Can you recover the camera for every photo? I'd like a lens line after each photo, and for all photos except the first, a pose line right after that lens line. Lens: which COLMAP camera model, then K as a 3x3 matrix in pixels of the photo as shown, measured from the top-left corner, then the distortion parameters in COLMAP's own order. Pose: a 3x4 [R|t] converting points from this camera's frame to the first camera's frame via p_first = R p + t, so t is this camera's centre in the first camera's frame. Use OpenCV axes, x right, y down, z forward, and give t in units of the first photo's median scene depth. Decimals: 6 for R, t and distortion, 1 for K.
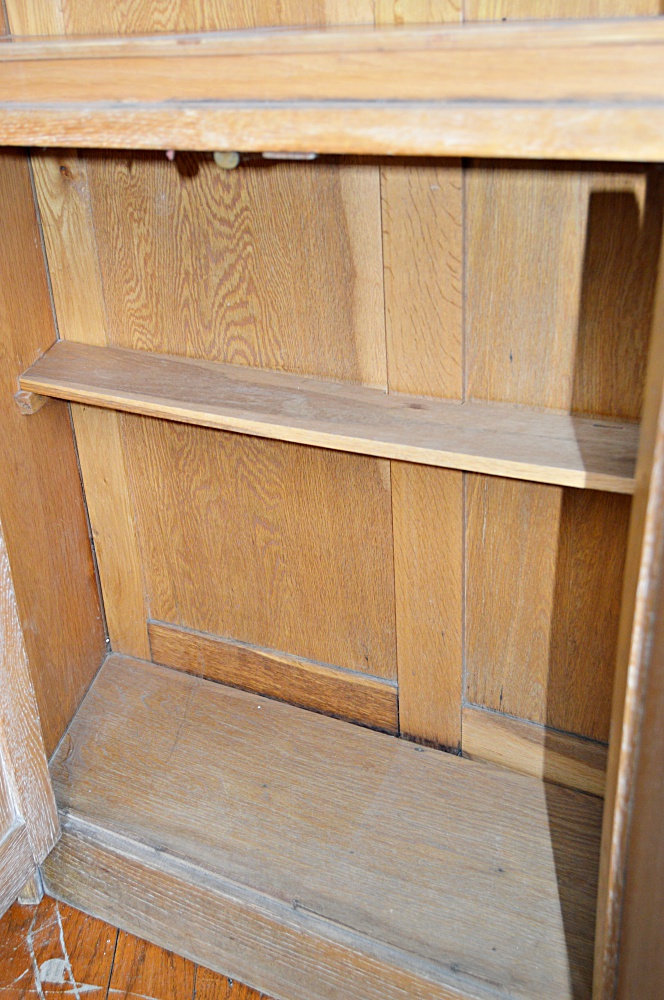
lens RADIAL K [[1066.3, 0, 331.5], [0, 1066.3, 501.3], [0, 0, 1]] dist [-0.016319, 0.000000]
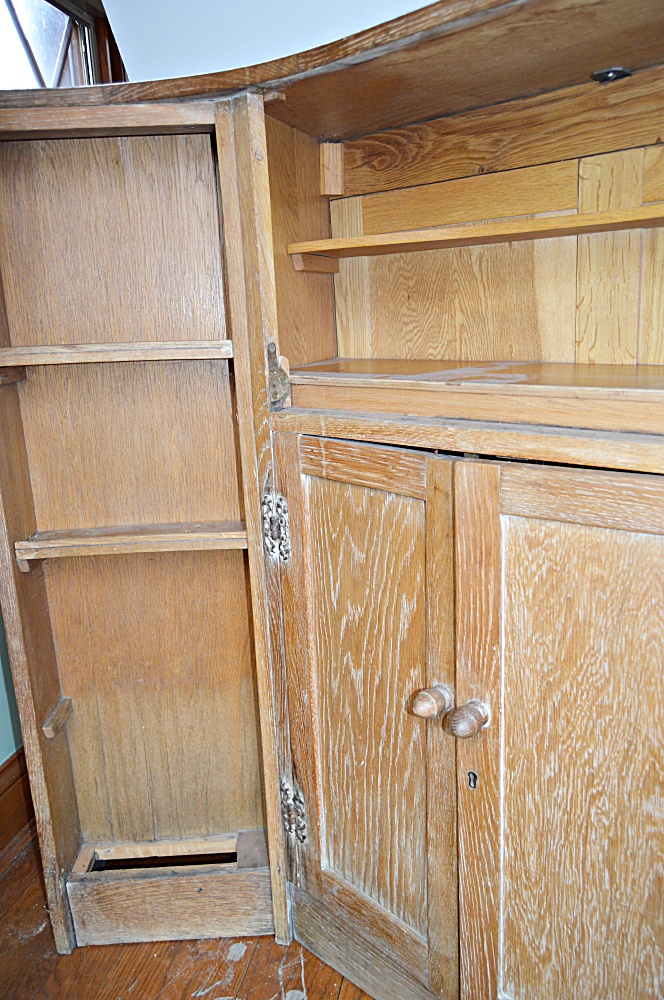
lens RADIAL K [[779.5, 0, 340.7], [0, 779.5, 505.1], [0, 0, 1]] dist [-0.019393, 0.010428]
pose [[0.968781, 0.063839, -0.239557, -0.004010], [-0.107151, 0.979185, -0.172381, -0.022775], [0.223566, 0.192668, 0.955457, -0.083291]]
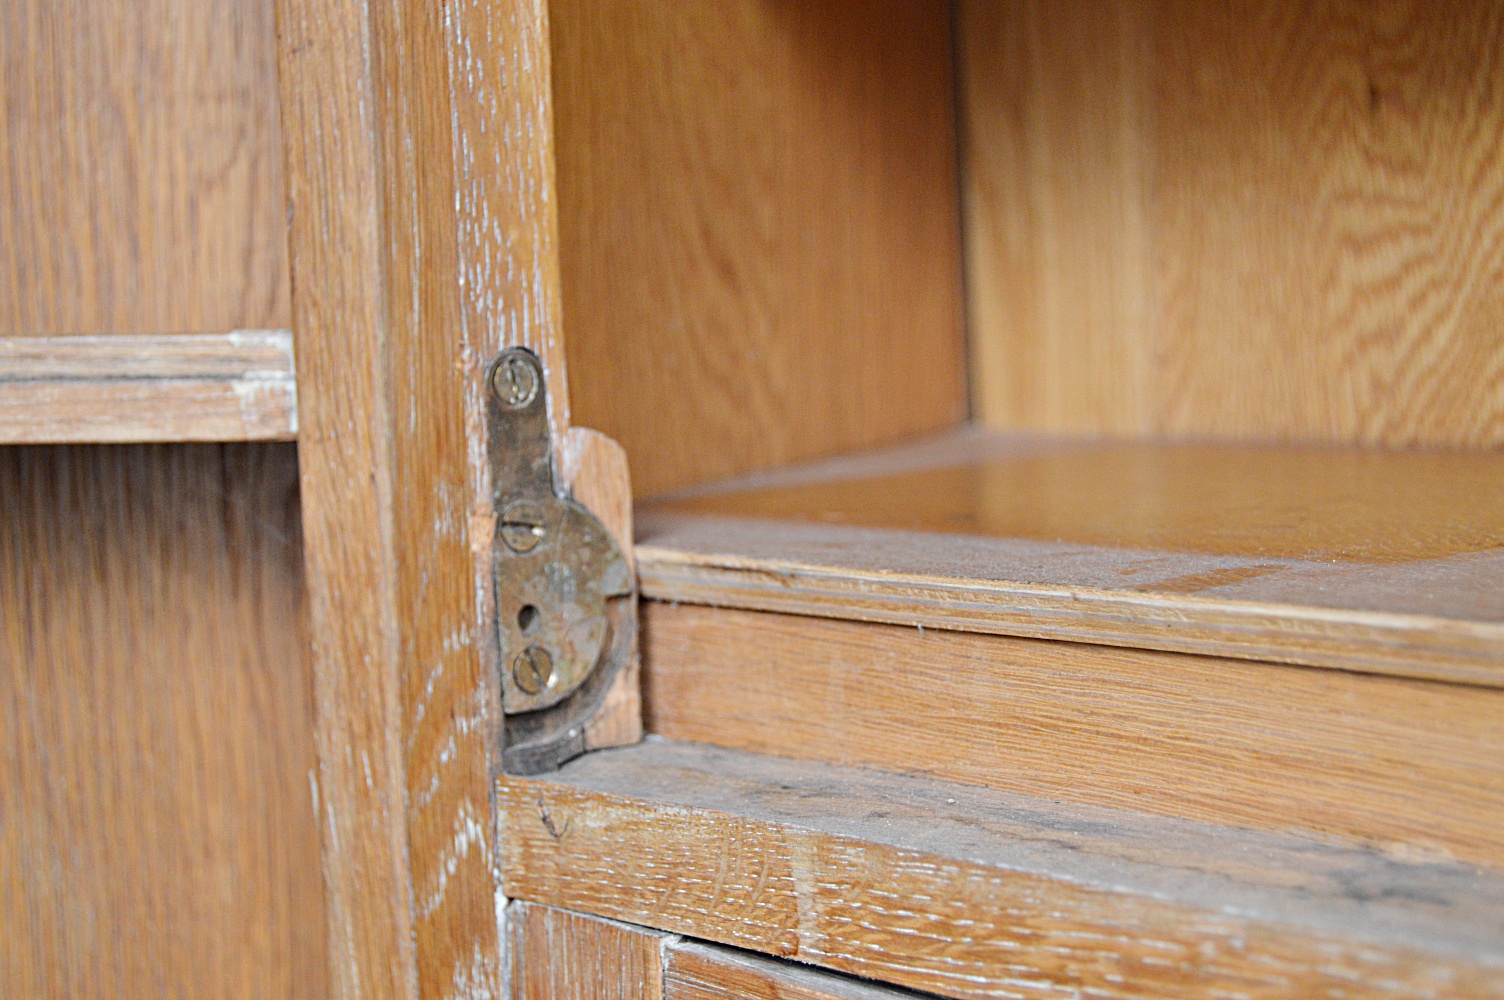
lens RADIAL K [[3229.5, 0, 745.0], [0, 3229.5, 496.7], [0, 0, 1]] dist [0.096769, 0.000000]
pose [[0.939015, 0.034416, -0.342151, -0.065445], [-0.147727, 0.938862, -0.310991, -0.153220], [0.310529, 0.342570, 0.886689, 0.227957]]
